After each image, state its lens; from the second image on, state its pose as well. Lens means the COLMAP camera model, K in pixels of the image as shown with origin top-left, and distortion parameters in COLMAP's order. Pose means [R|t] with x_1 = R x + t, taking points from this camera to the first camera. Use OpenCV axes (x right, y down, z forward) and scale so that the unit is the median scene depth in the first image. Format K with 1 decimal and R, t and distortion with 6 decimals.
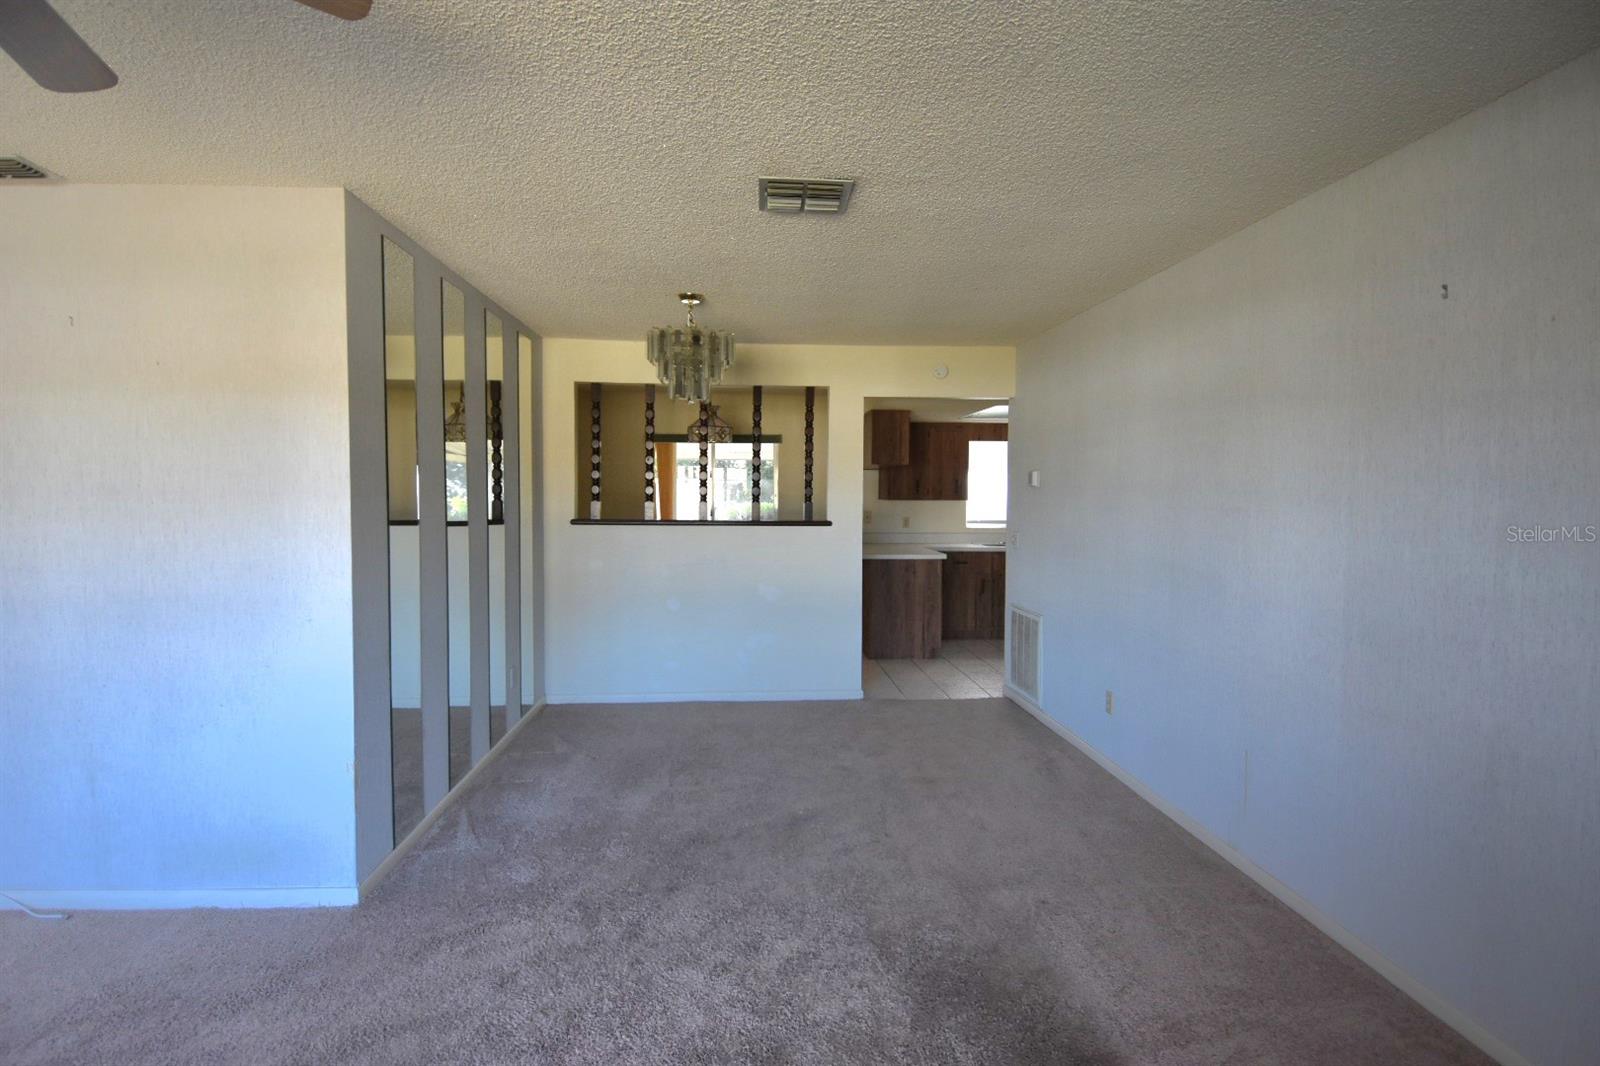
lens RADIAL K [[841.9, 0, 797.0], [0, 841.9, 527.8], [0, 0, 1]] dist [0.033980, -0.046097]
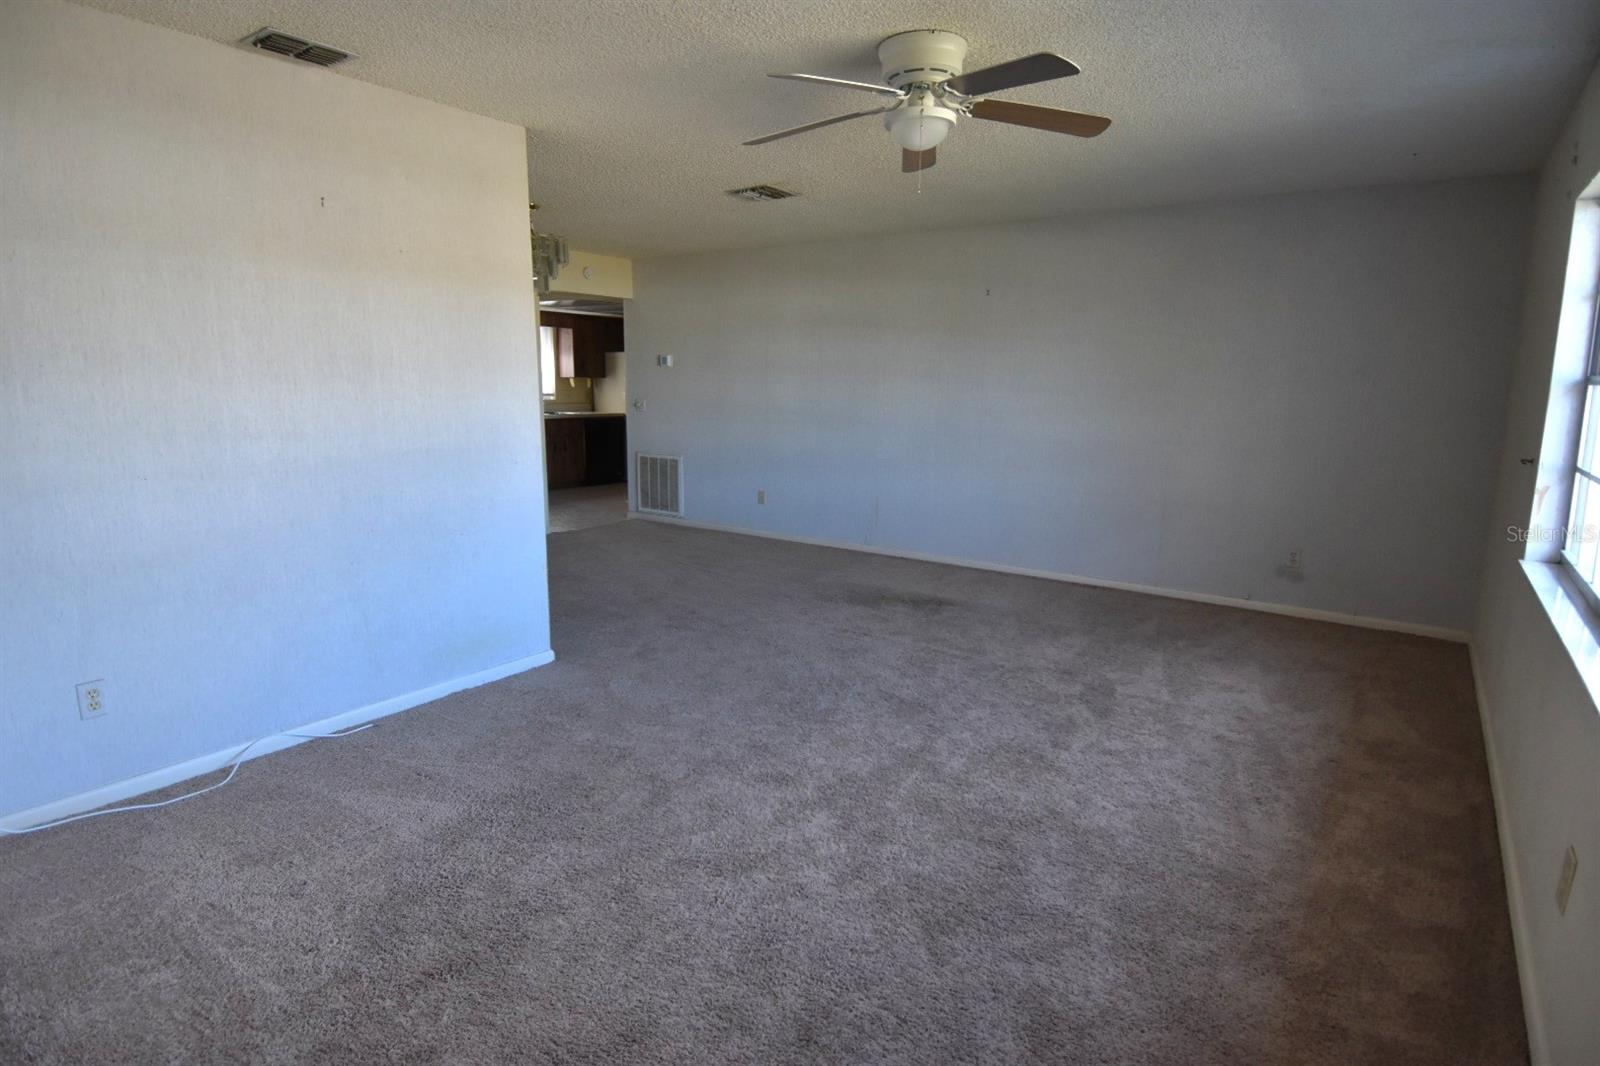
lens RADIAL K [[842.5, 0, 800.0], [0, 842.5, 533.0], [0, 0, 1]] dist [0.034051, -0.045647]
pose [[0.636257, -0.135919, 0.759409, -0.708491], [0.024811, 0.987454, 0.155947, 0.012884], [-0.771078, -0.080381, 0.631647, -0.106586]]
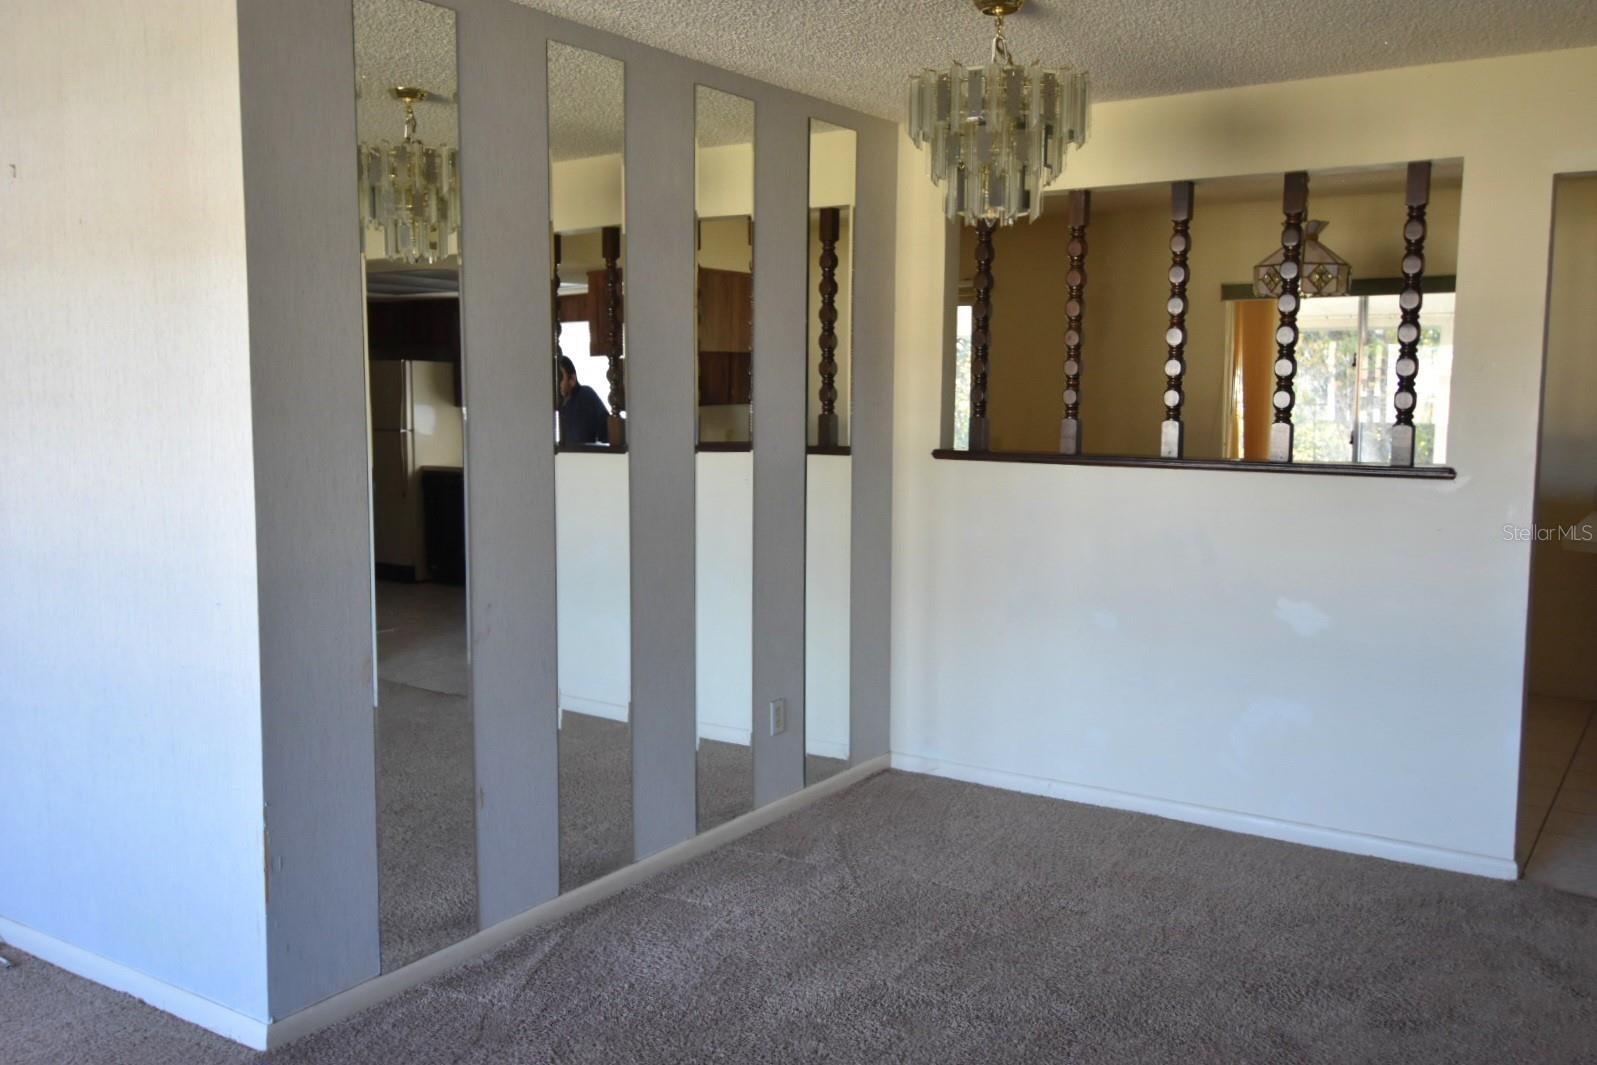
lens RADIAL K [[1367.9, 0, 798.5], [0, 1367.9, 532.5], [0, 0, 1]] dist [0.010097, -0.001168]
pose [[0.788539, 0.062713, -0.611778, 0.240241], [-0.025582, 0.997271, 0.069256, -0.016978], [0.614452, -0.038960, 0.787992, 0.260446]]
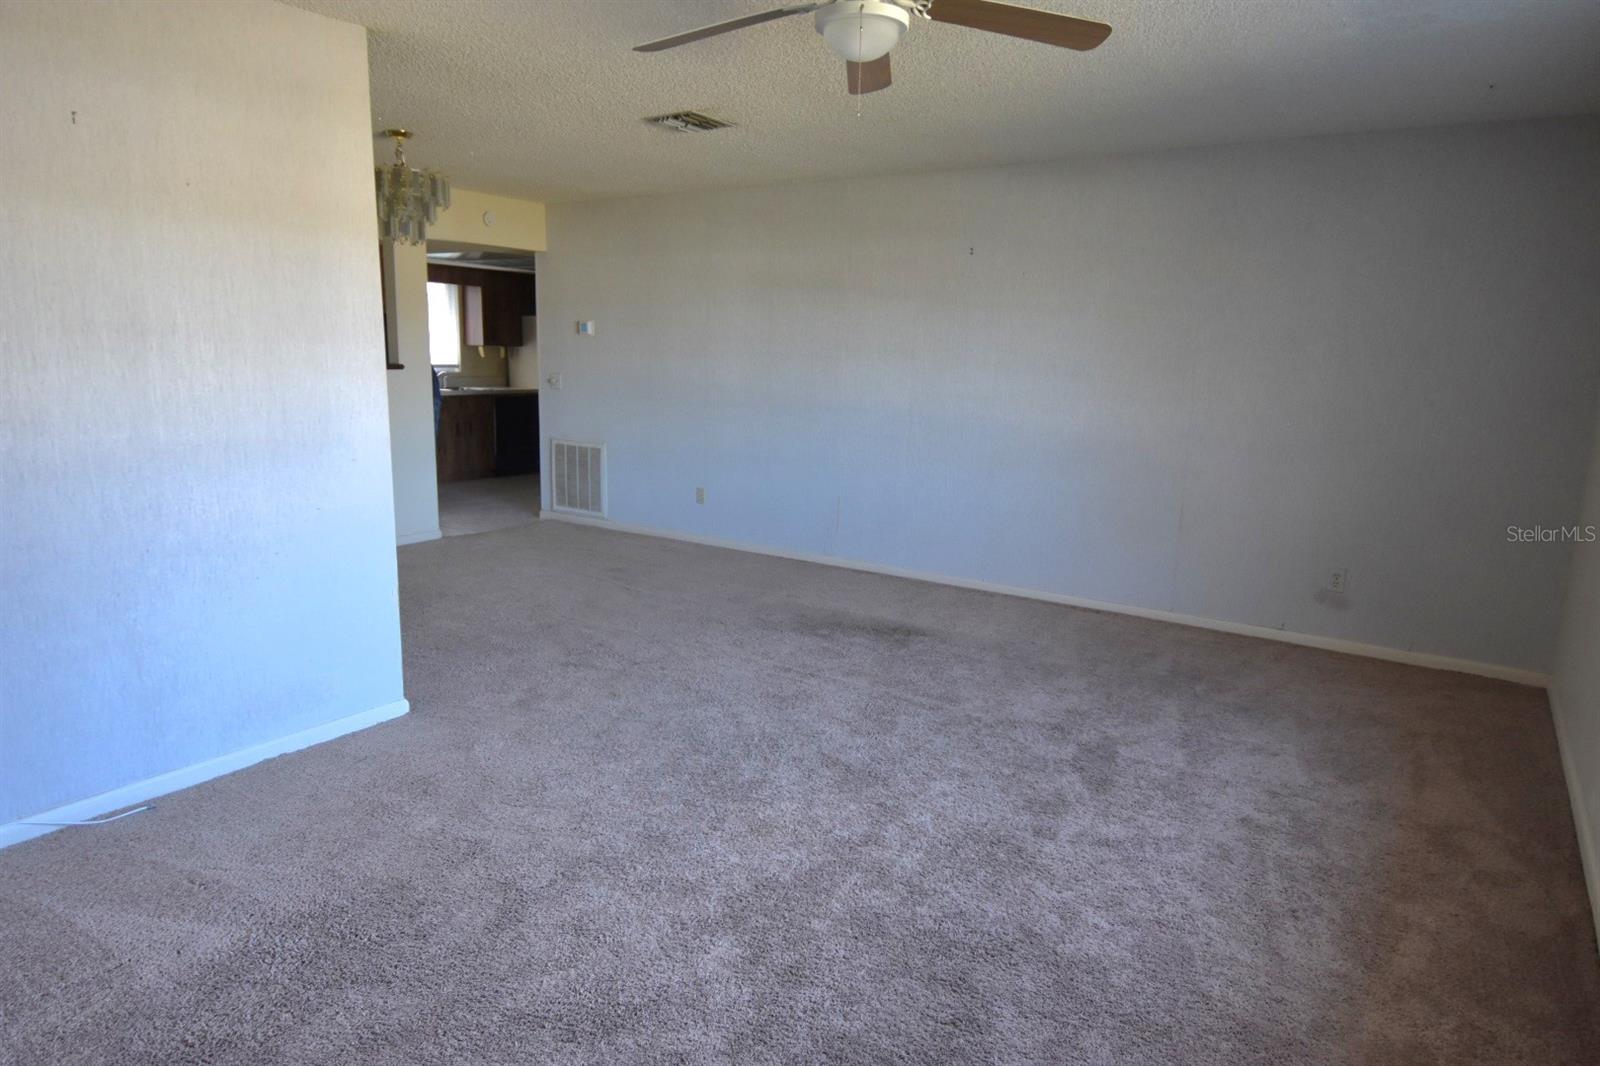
lens RADIAL K [[972.1, 0, 802.6], [0, 972.1, 527.4], [0, 0, 1]] dist [0.034746, -0.041958]
pose [[0.612763, -0.132560, 0.779070, -0.634983], [0.012666, 0.987352, 0.158038, 0.005689], [-0.790166, -0.086972, 0.606691, -0.089036]]
